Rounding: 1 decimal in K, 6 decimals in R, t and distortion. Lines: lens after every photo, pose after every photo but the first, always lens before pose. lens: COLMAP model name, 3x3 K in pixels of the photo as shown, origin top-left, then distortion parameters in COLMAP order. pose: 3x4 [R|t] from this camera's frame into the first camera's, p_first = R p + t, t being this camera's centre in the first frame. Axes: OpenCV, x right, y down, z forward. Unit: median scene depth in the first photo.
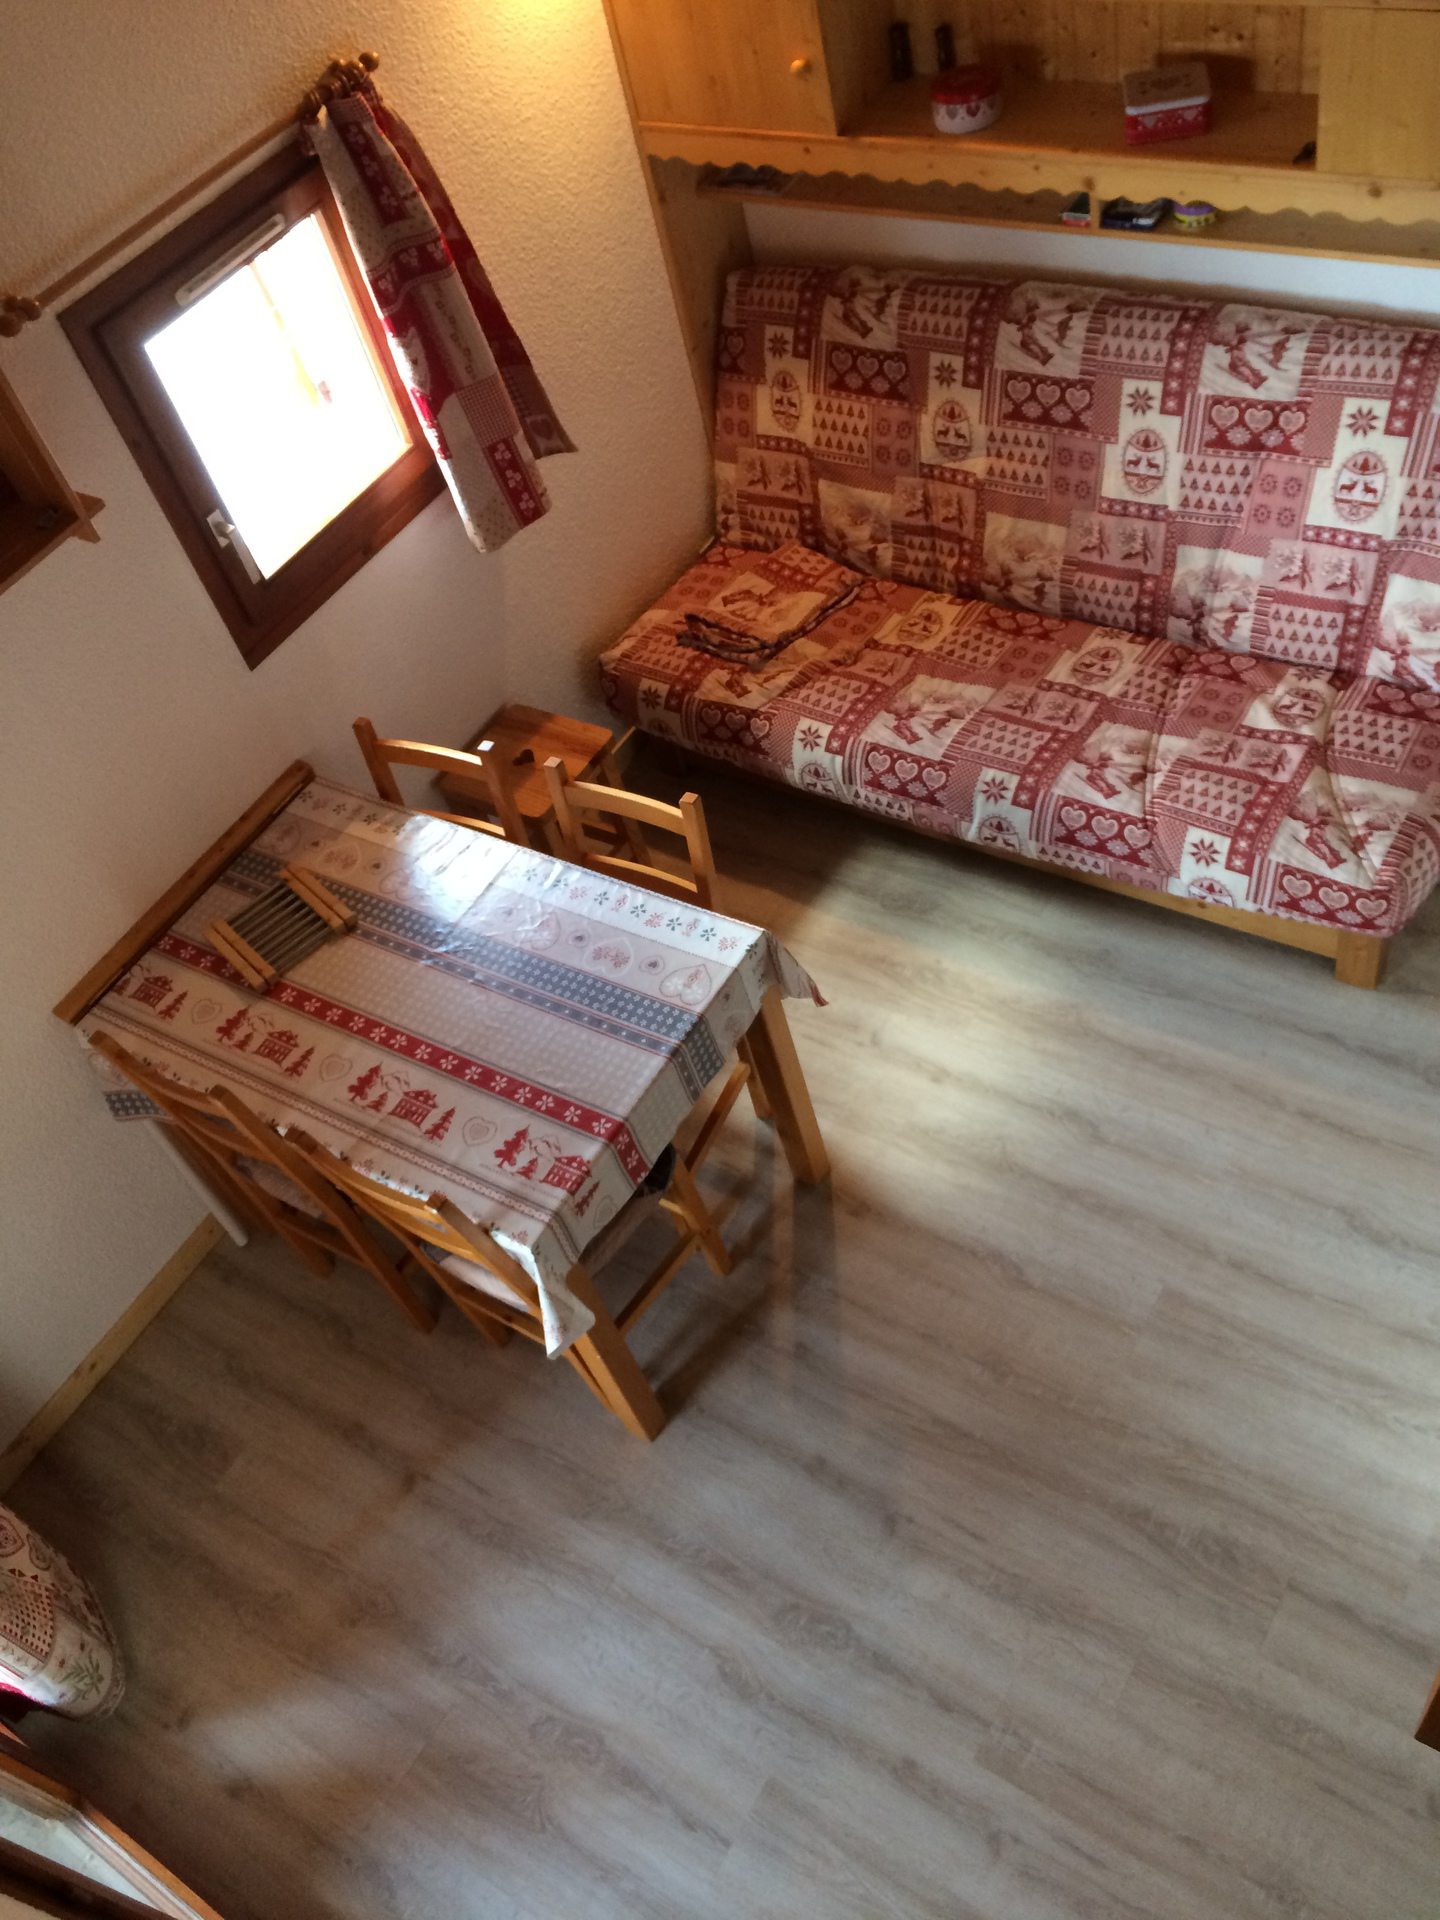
lens RADIAL K [[1641.5, 0, 726.0], [0, 1641.5, 984.6], [0, 0, 1]] dist [0.091157, -0.133478]
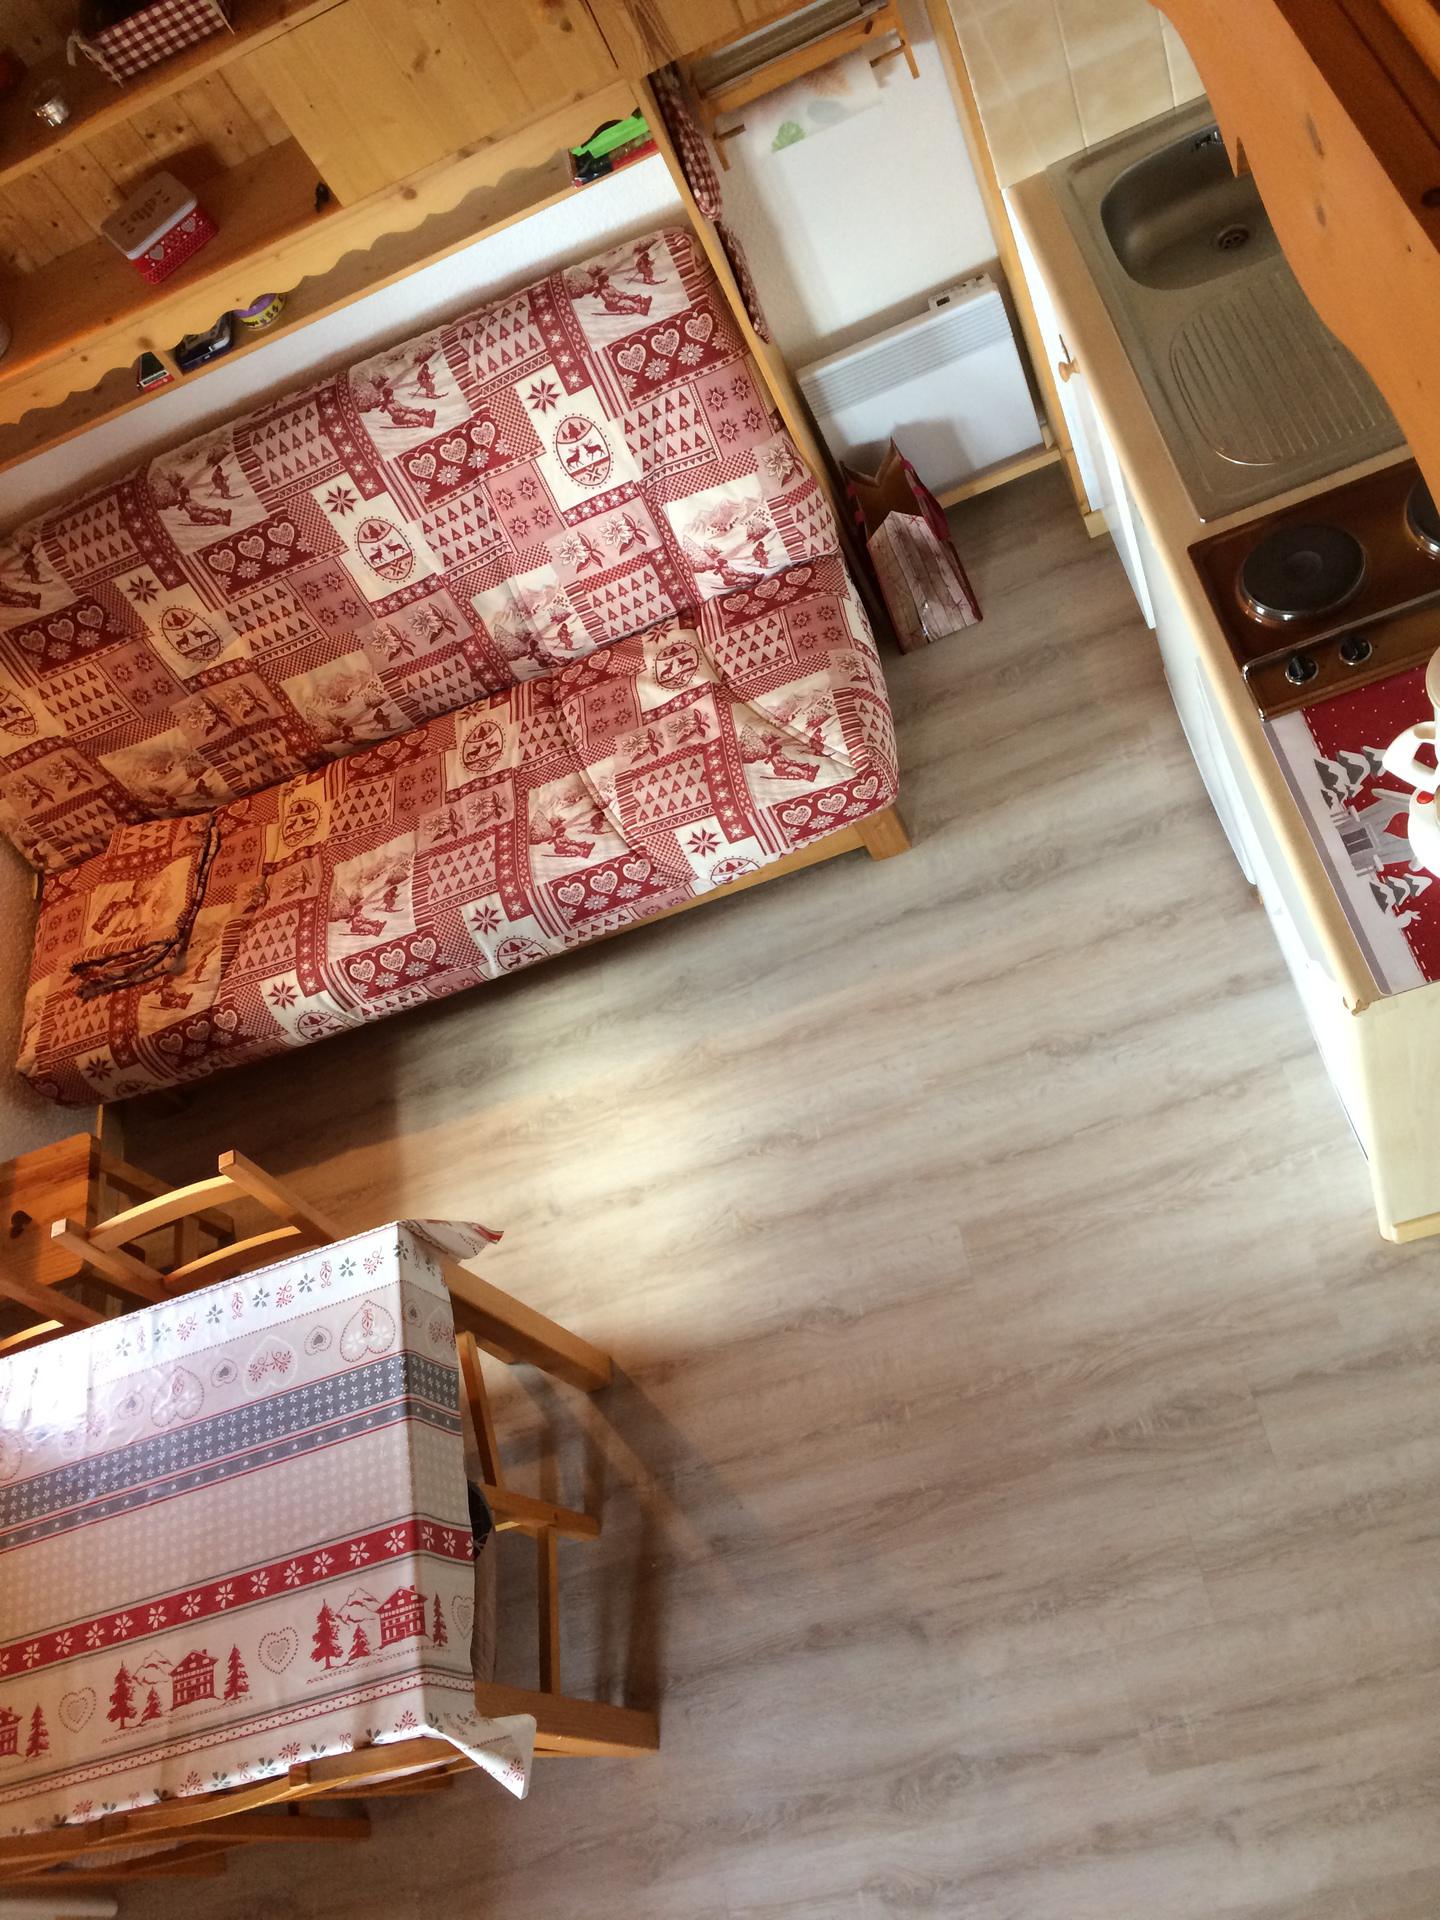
lens RADIAL K [[1641.5, 0, 726.0], [0, 1641.5, 984.6], [0, 0, 1]] dist [0.091157, -0.133478]
pose [[0.745128, -0.616931, 0.253338, 0.007839], [0.624889, 0.778556, 0.058001, -0.060651], [-0.233021, 0.115090, 0.965637, 0.085916]]
